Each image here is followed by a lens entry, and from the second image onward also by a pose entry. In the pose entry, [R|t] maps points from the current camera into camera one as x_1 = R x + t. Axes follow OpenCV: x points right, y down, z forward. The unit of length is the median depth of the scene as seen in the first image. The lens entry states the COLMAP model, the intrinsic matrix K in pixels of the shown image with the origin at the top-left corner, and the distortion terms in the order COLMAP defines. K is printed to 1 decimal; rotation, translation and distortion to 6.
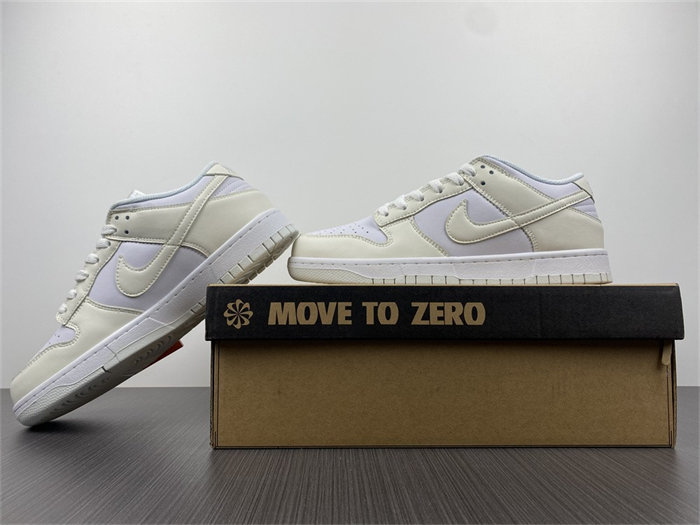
lens RADIAL K [[532.7, 0, 350.0], [0, 532.7, 262.5], [0, 0, 1]] dist [-0.009575, -0.003248]
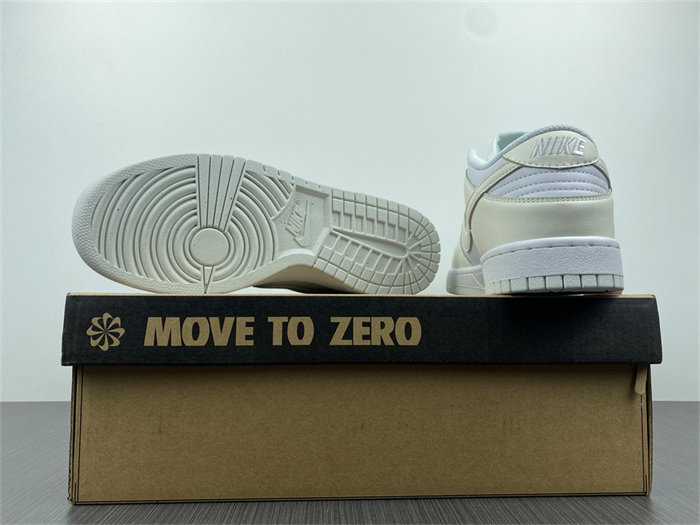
lens RADIAL K [[532.7, 0, 350.0], [0, 532.7, 262.5], [0, 0, 1]] dist [-0.009575, -0.003248]
pose [[0.985744, 0.015141, 0.167567, 0.009643], [-0.012069, 0.999740, -0.019341, 0.008217], [-0.167817, 0.017043, 0.985671, 0.208090]]
